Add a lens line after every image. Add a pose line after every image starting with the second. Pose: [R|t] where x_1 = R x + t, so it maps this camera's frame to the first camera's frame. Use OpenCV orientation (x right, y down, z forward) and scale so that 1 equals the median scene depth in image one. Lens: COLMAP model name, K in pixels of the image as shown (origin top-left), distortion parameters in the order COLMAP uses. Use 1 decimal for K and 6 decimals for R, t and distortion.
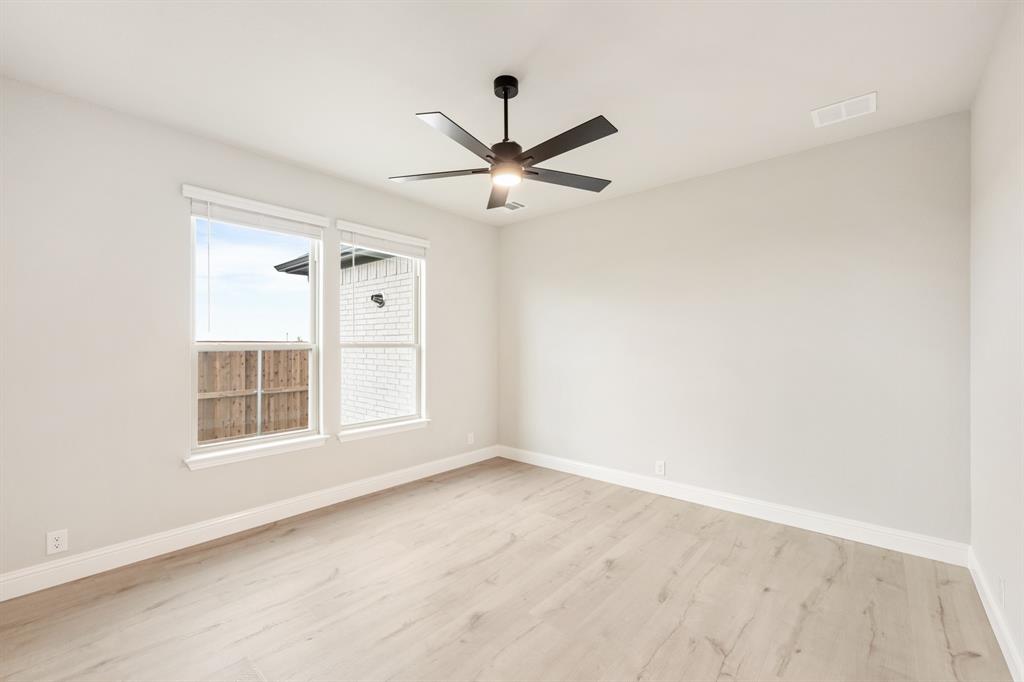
lens RADIAL K [[414.1, 0, 510.7], [0, 414.1, 344.1], [0, 0, 1]] dist [-0.002349, -0.000178]
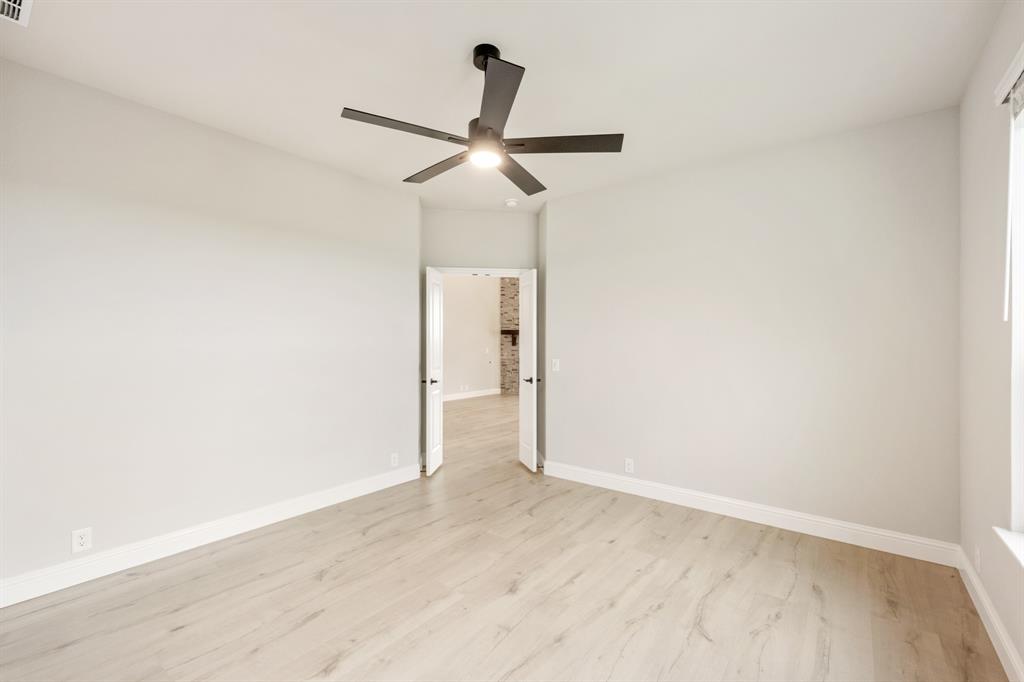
lens RADIAL K [[414.1, 0, 510.7], [0, 414.1, 344.1], [0, 0, 1]] dist [-0.002349, -0.000178]
pose [[-0.999041, -0.002491, -0.043720, -0.024427], [-0.002675, 0.999988, 0.004143, 0.003582], [0.043709, 0.004256, -0.999035, 1.806940]]
